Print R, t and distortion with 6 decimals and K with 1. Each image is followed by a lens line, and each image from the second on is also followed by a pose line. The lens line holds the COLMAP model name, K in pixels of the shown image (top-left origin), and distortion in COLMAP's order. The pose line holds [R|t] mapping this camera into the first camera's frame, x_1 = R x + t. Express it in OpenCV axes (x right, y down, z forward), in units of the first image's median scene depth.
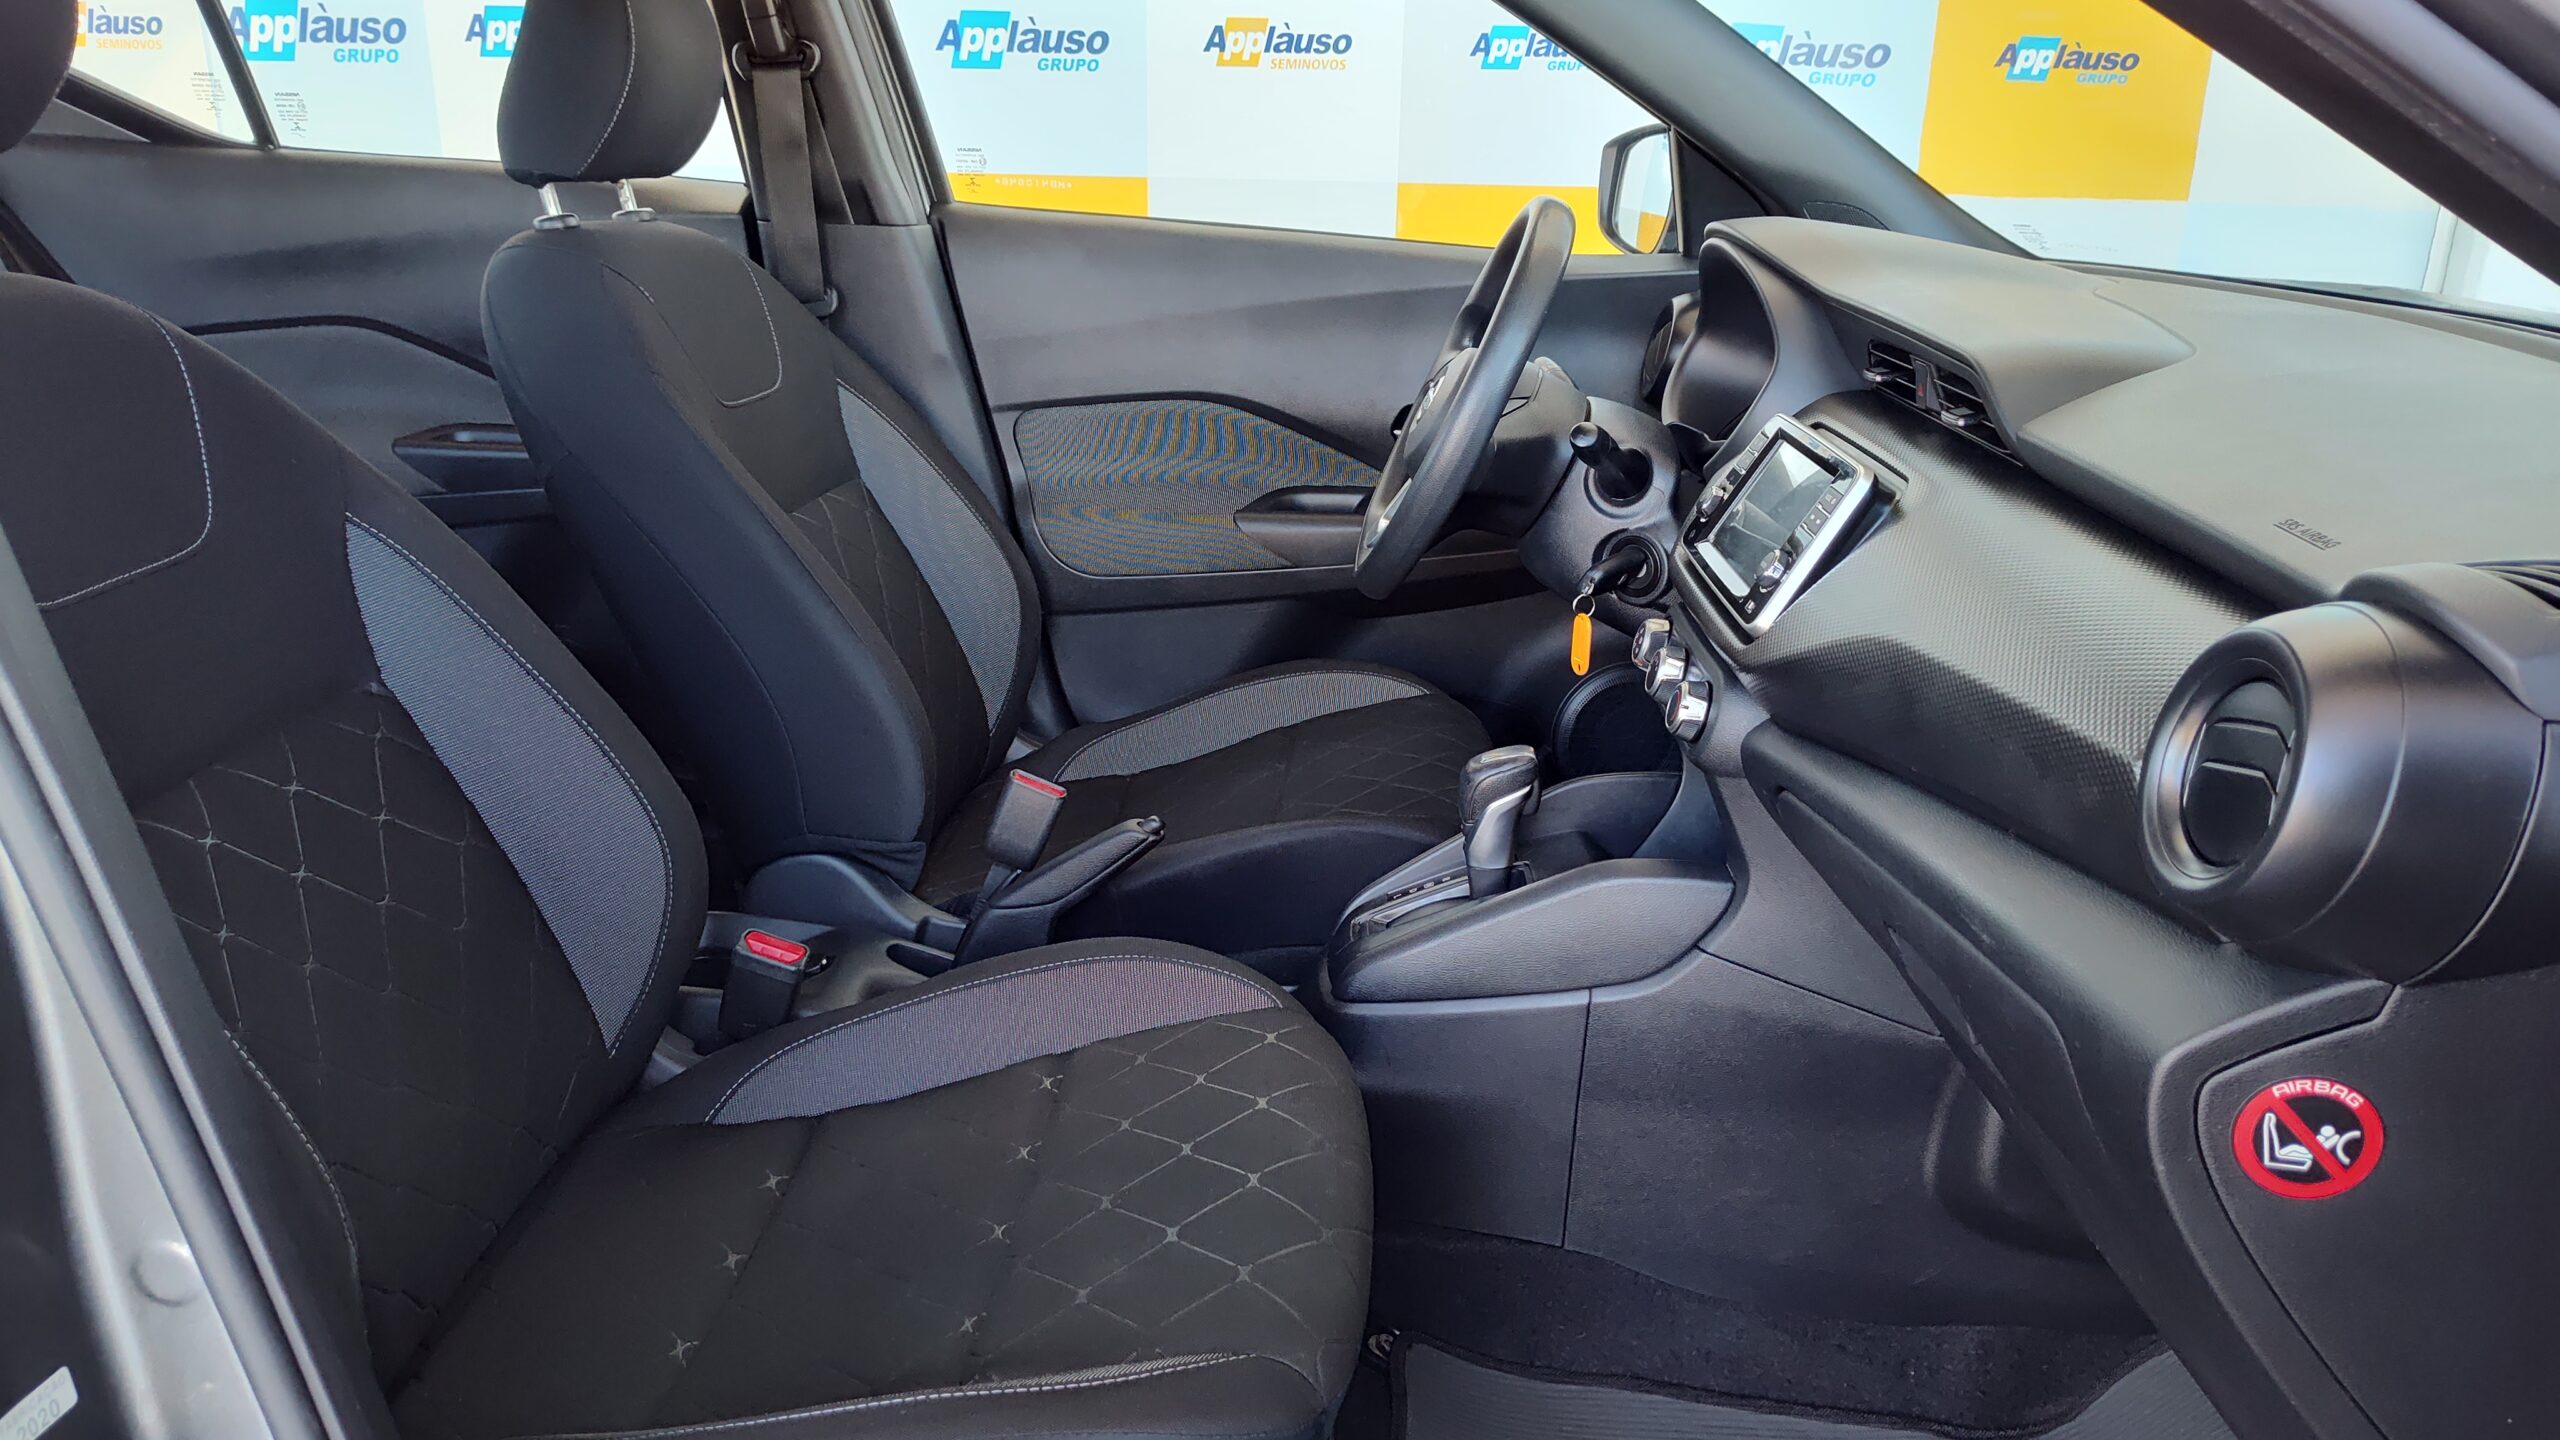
lens RADIAL K [[1803.3, 0, 1280.0], [0, 1803.3, 720.0], [0, 0, 1]] dist [0.050311, -0.050714]
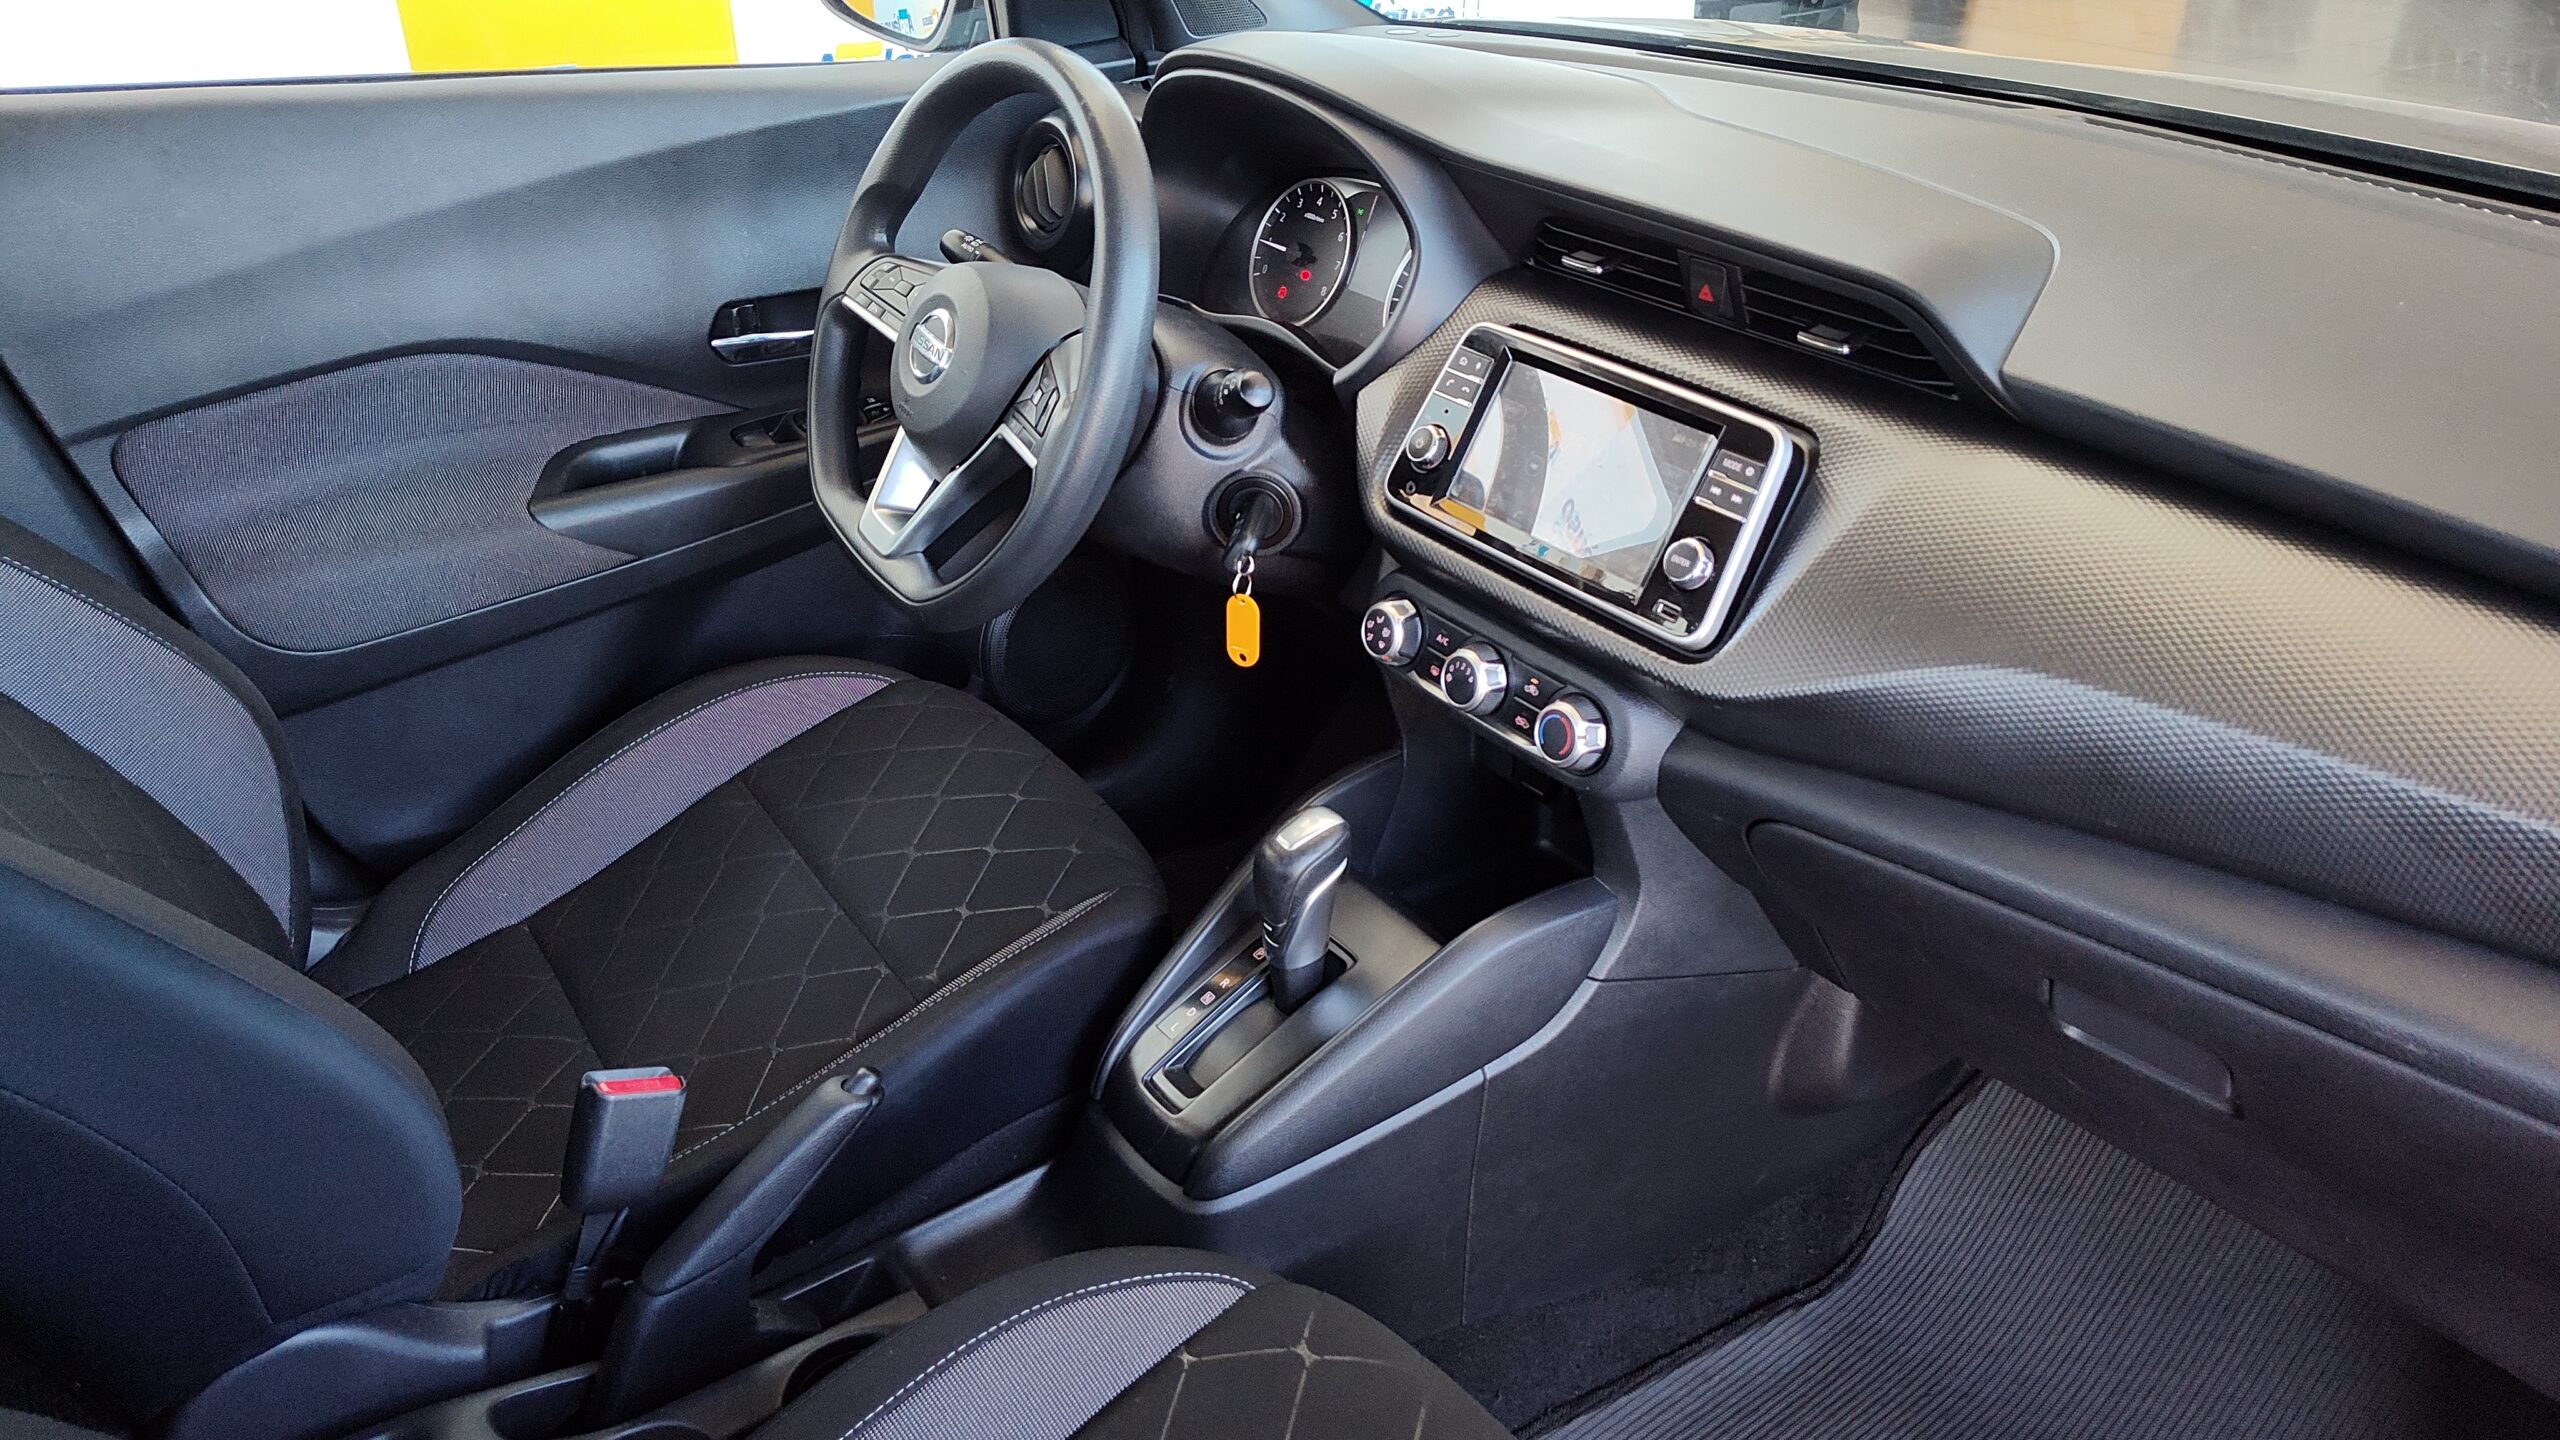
lens RADIAL K [[1803.3, 0, 1280.0], [0, 1803.3, 720.0], [0, 0, 1]] dist [0.050311, -0.050714]
pose [[0.784995, -0.325682, 0.526986, -0.249396], [0.210764, 0.940318, 0.267173, -0.210583], [-0.582548, -0.098660, 0.806786, 0.335128]]
